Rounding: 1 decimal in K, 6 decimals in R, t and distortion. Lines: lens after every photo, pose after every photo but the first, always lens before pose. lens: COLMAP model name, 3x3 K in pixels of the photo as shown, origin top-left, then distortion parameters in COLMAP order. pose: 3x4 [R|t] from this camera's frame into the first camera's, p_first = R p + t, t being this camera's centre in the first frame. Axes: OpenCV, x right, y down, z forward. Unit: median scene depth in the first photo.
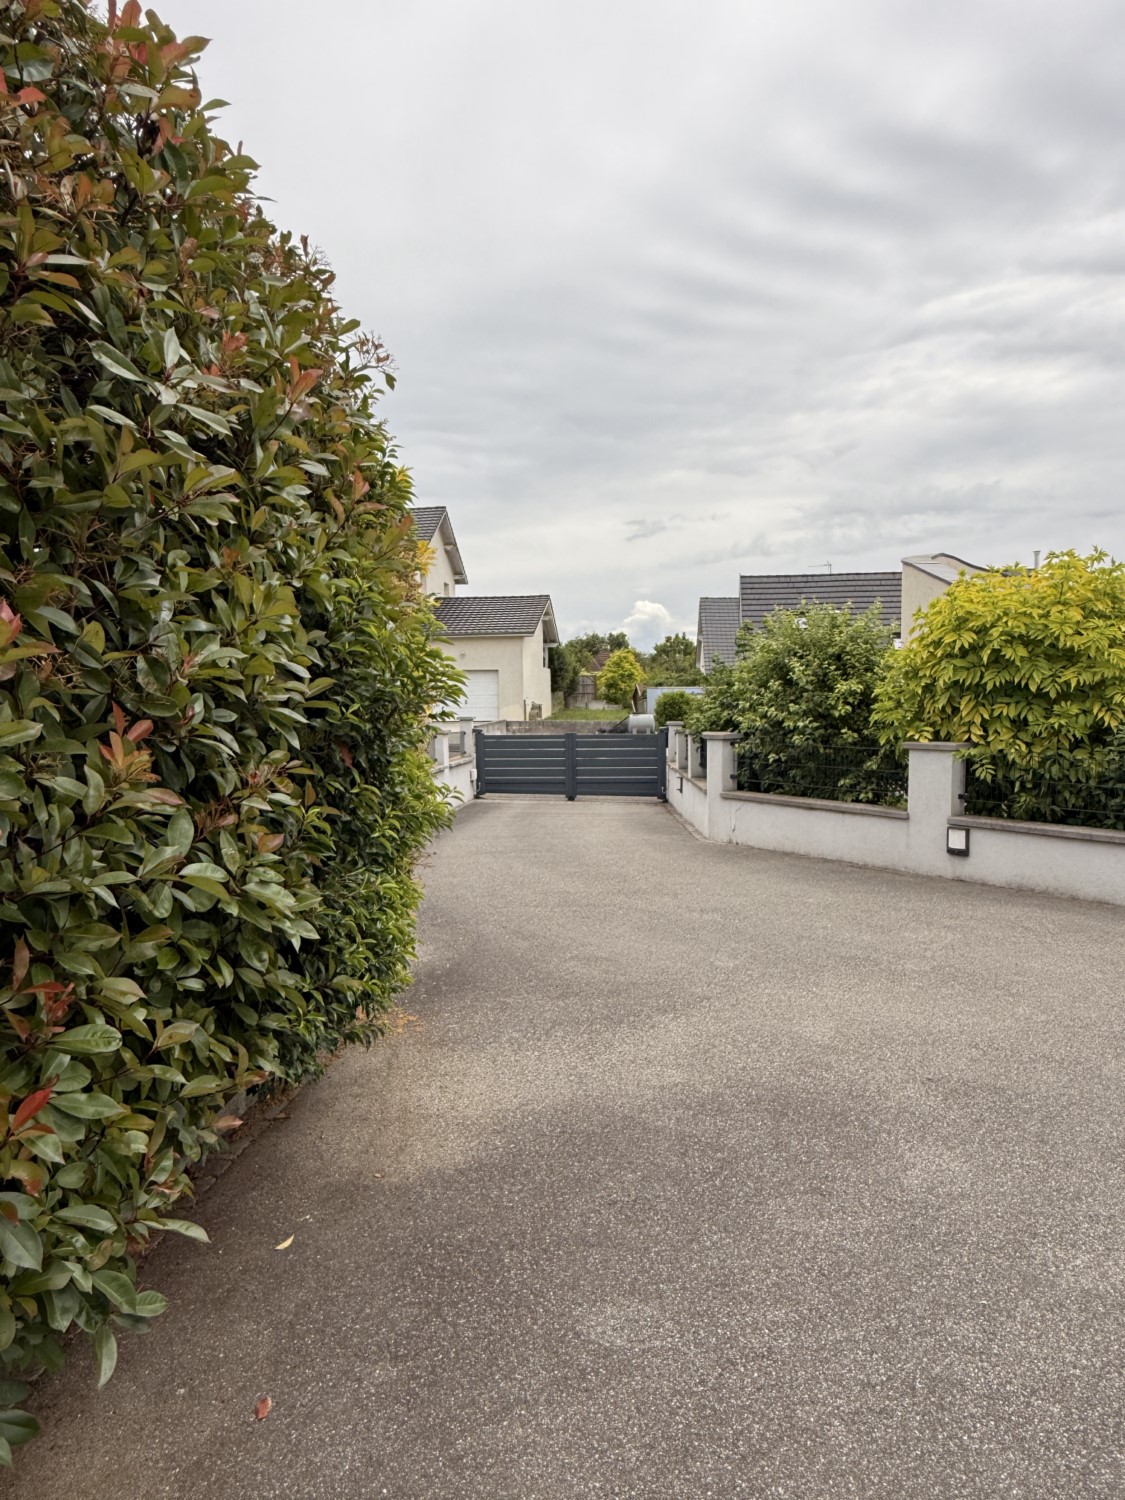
lens RADIAL K [[998.1, 0, 562.5], [0, 998.1, 750.0], [0, 0, 1]] dist [-0.000119, -0.000047]
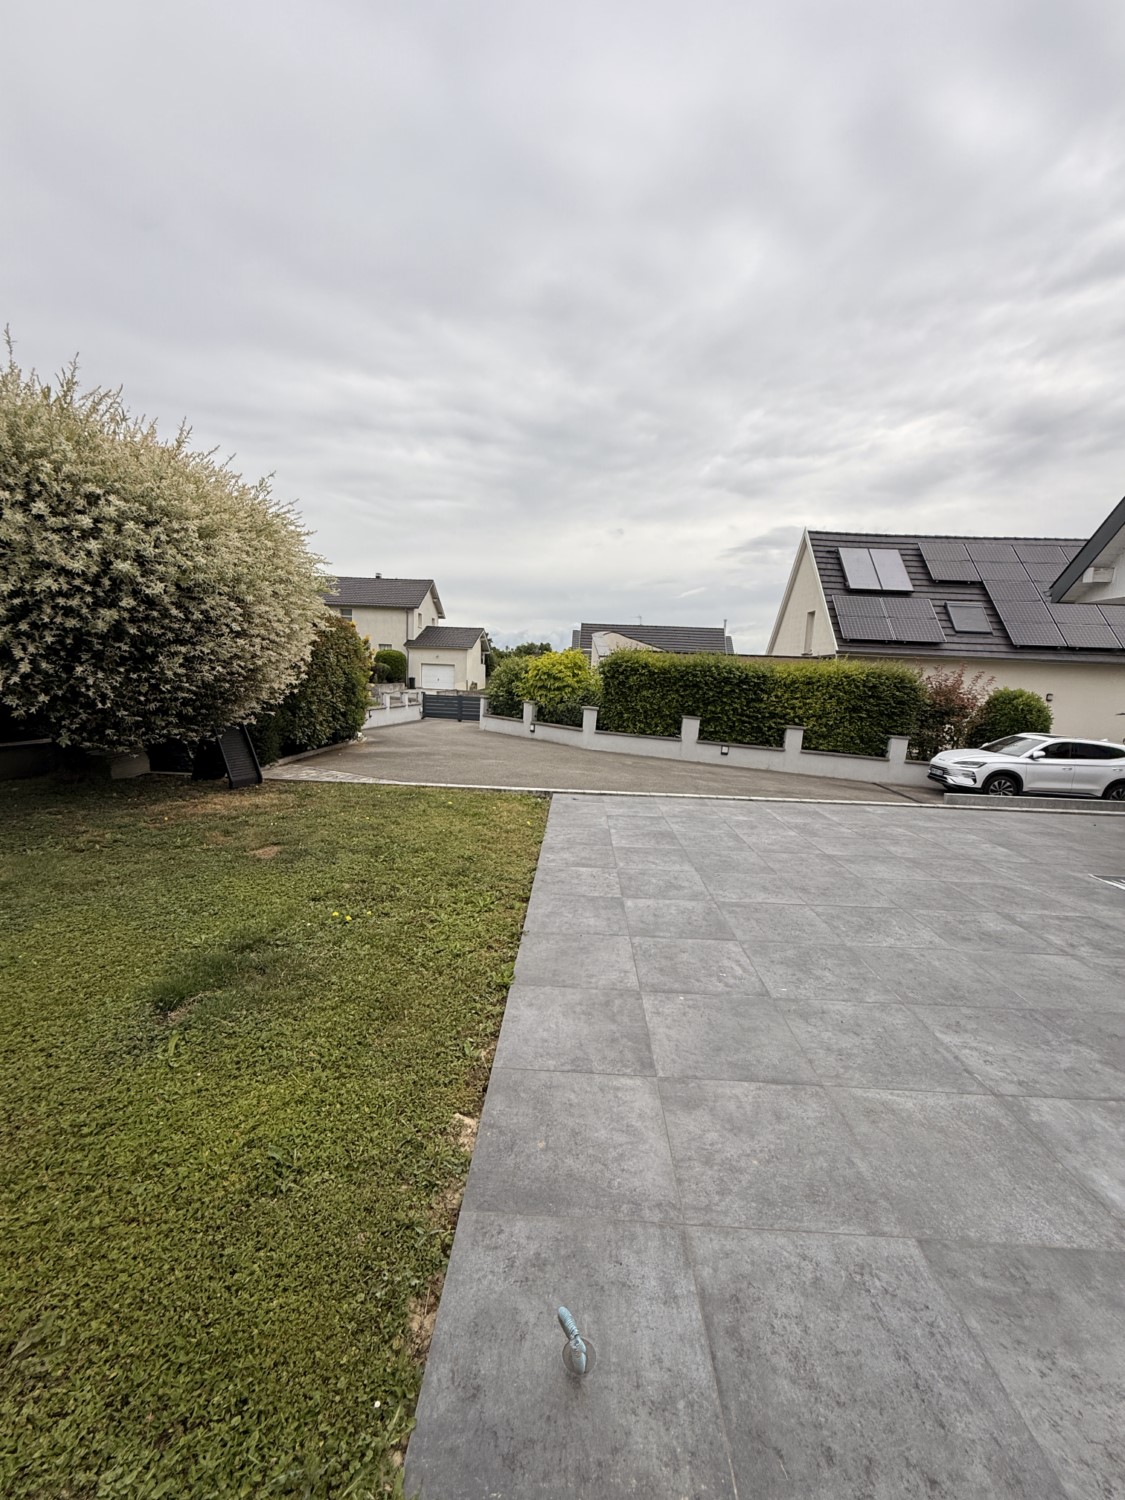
lens RADIAL K [[597.1, 0, 561.9], [0, 597.1, 748.1], [0, 0, 1]] dist [0.000181, 0.000039]
pose [[0.996318, 0.043335, 0.073983, 0.134752], [-0.047856, 0.997022, 0.060466, 0.010840], [-0.071142, -0.063784, 0.995425, -0.459723]]
